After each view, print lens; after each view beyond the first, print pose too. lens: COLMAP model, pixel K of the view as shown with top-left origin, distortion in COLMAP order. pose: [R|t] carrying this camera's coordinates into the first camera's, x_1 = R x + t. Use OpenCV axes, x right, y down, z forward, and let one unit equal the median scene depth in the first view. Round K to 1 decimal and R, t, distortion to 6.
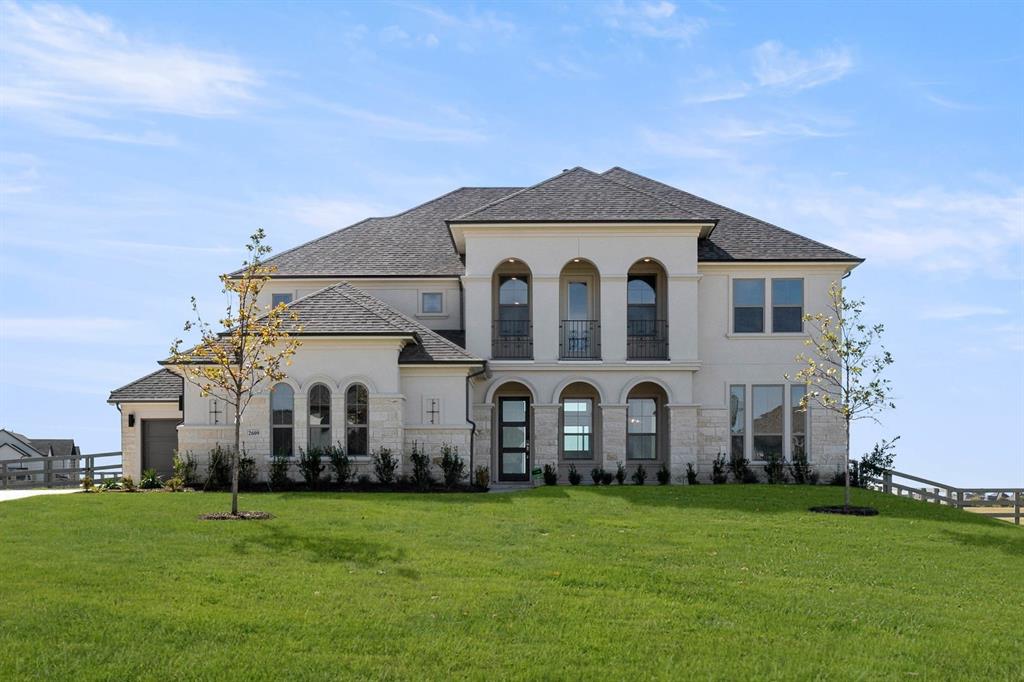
lens RADIAL K [[823.4, 0, 513.1], [0, 823.4, 342.8], [0, 0, 1]] dist [-0.004016, 0.005304]
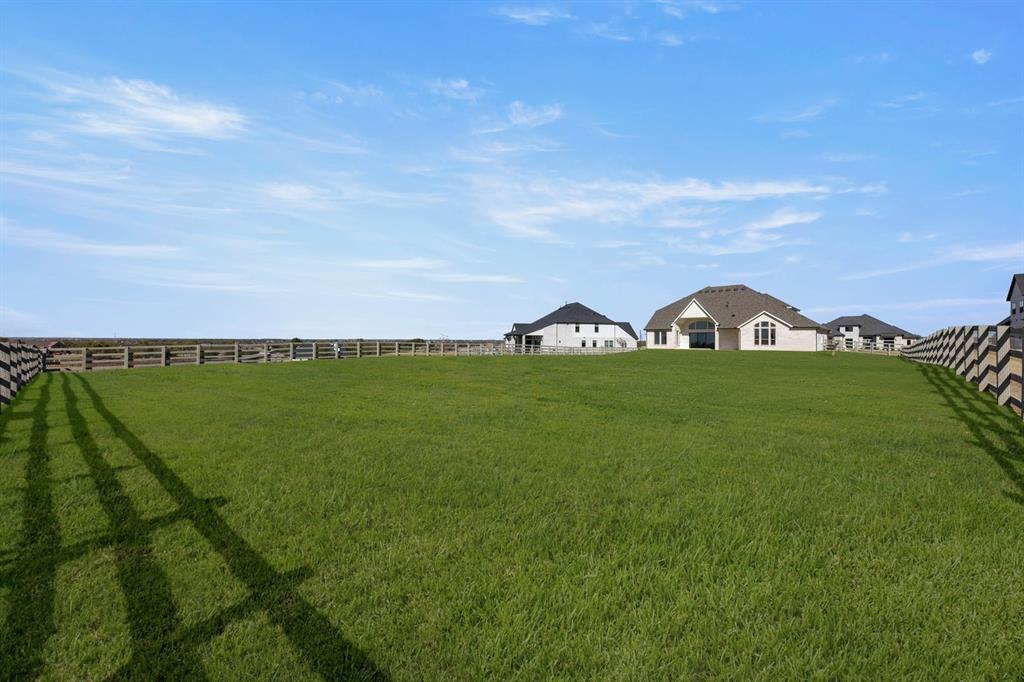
lens RADIAL K [[411.5, 0, 545.6], [0, 411.5, 285.6], [0, 0, 1]] dist [0.000200, 0.000160]
pose [[0.999991, 0.003619, -0.002339, 0.380591], [-0.003605, 0.999976, 0.005982, 0.053733], [0.002361, -0.005974, 0.999979, 0.048162]]
